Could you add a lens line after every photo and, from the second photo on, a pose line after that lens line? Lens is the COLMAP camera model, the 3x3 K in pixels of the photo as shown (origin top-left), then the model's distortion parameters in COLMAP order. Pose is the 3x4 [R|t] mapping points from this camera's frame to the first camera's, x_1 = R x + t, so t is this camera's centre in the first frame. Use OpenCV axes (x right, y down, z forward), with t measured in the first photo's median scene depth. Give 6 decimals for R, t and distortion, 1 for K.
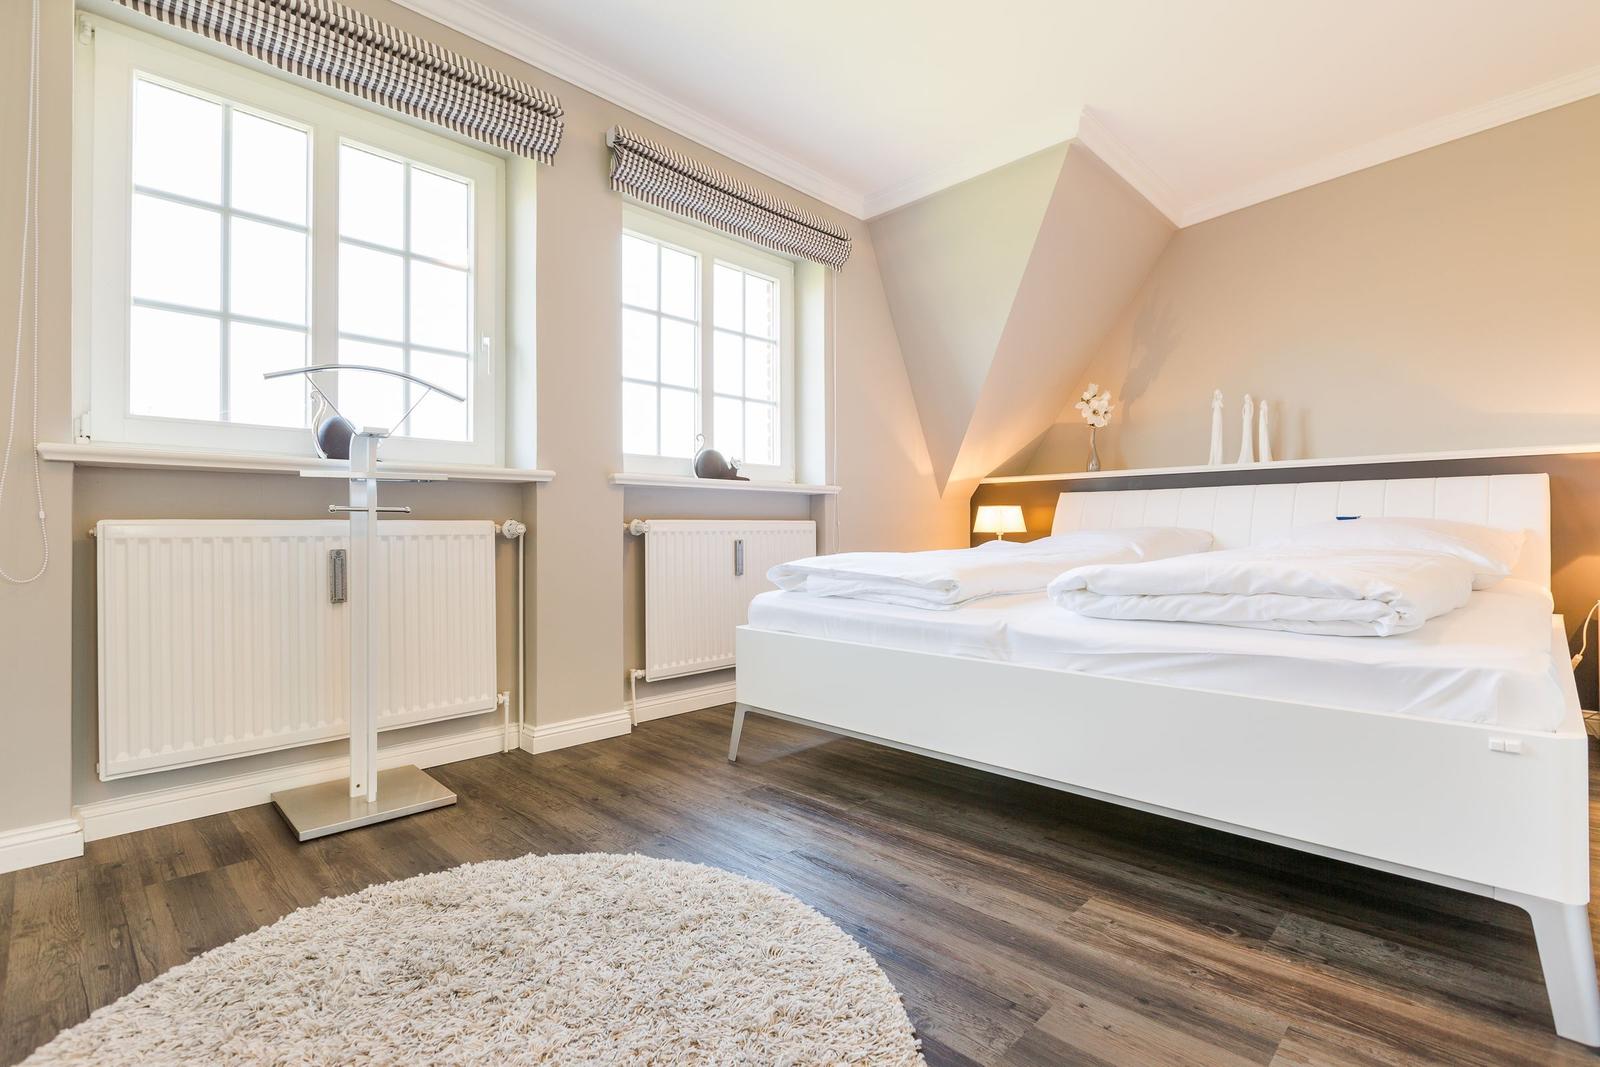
lens RADIAL K [[701.9, 0, 800.0], [0, 701.9, 533.5], [0, 0, 1]] dist [-0.001178, -0.000642]
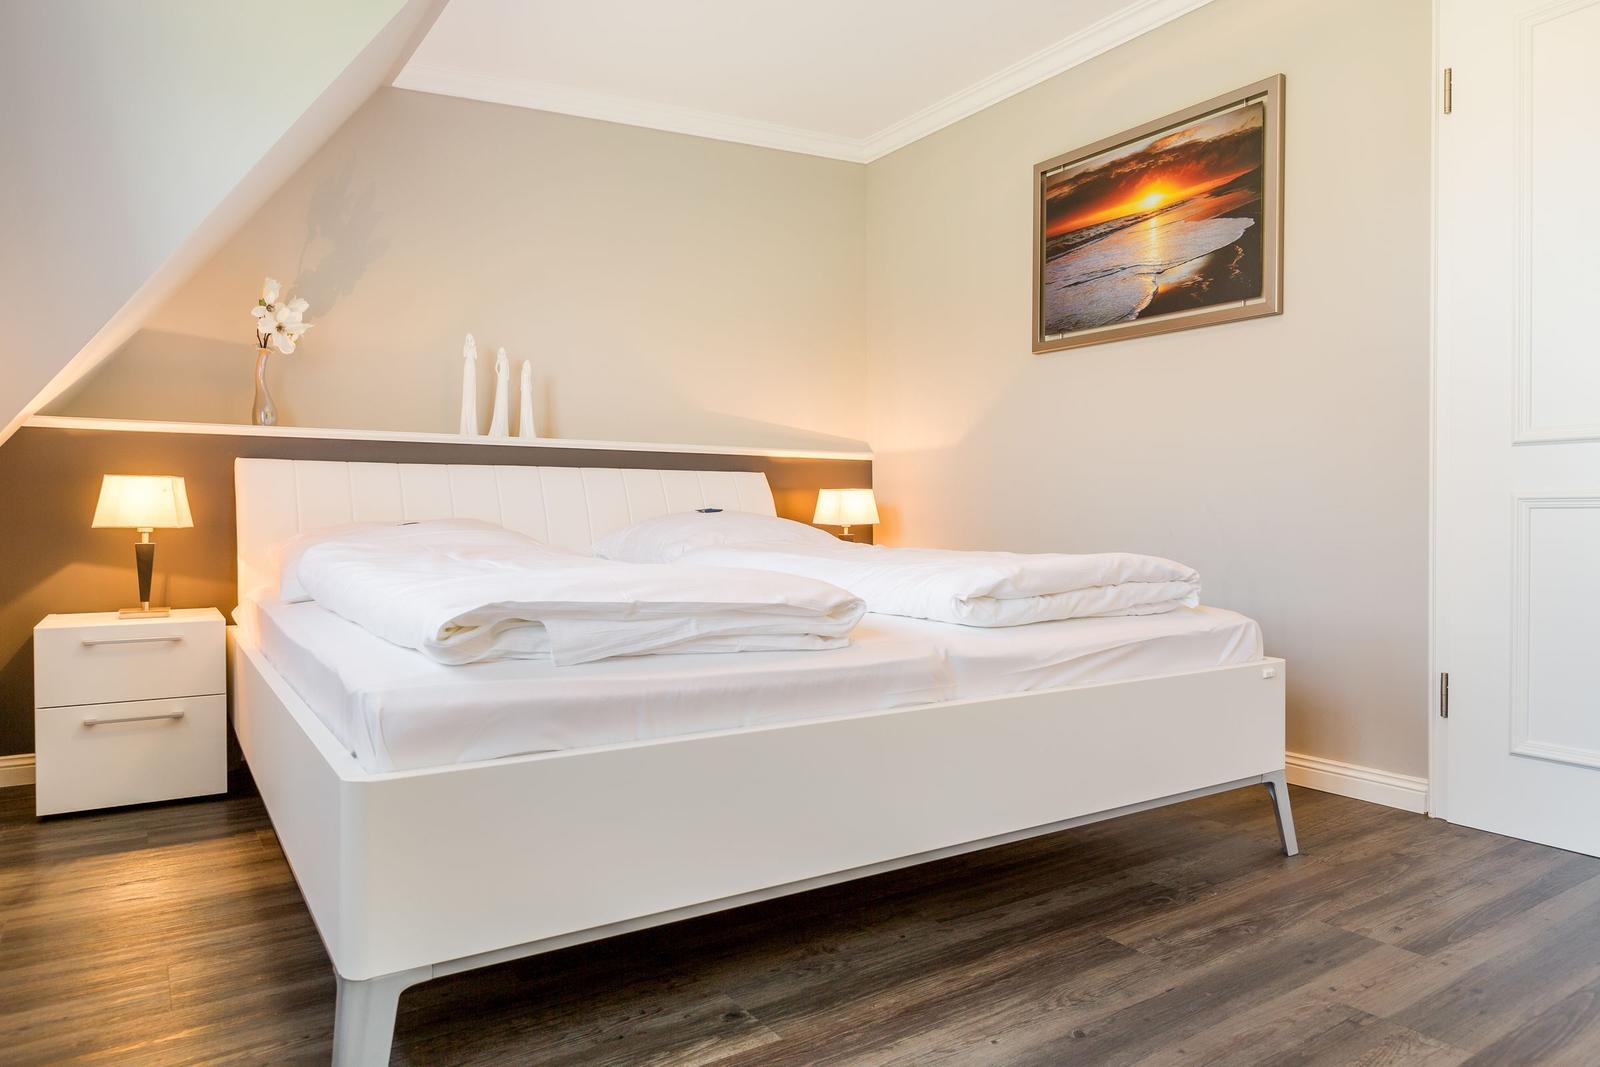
lens RADIAL K [[1000.8, 0, 800.0], [0, 1000.8, 533.5], [0, 0, 1]] dist [-0.003075, -0.002364]
pose [[0.245501, -0.008997, 0.969355, -0.868098], [0.004061, 0.999958, 0.008253, -0.003869], [-0.969388, 0.001910, 0.245527, 1.015460]]
